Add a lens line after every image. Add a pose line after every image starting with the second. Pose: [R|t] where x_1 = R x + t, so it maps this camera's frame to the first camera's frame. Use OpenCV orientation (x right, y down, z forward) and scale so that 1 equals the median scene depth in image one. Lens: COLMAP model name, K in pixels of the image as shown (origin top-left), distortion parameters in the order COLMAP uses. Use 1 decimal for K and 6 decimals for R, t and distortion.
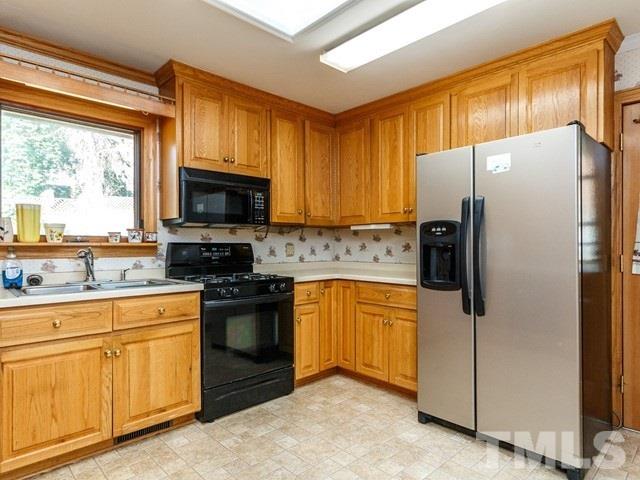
lens RADIAL K [[380.1, 0, 323.4], [0, 380.1, 242.1], [0, 0, 1]] dist [0.002012, 0.015807]
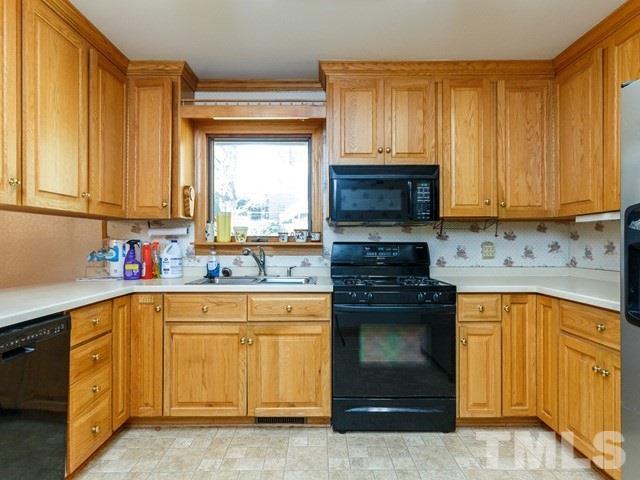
lens RADIAL K [[380.1, 0, 323.4], [0, 380.1, 242.1], [0, 0, 1]] dist [0.002012, 0.015807]
pose [[0.726396, -0.000760, -0.687276, 0.275352], [0.003981, 0.999987, 0.003102, -0.001558], [0.687265, -0.004989, 0.726390, 0.250203]]
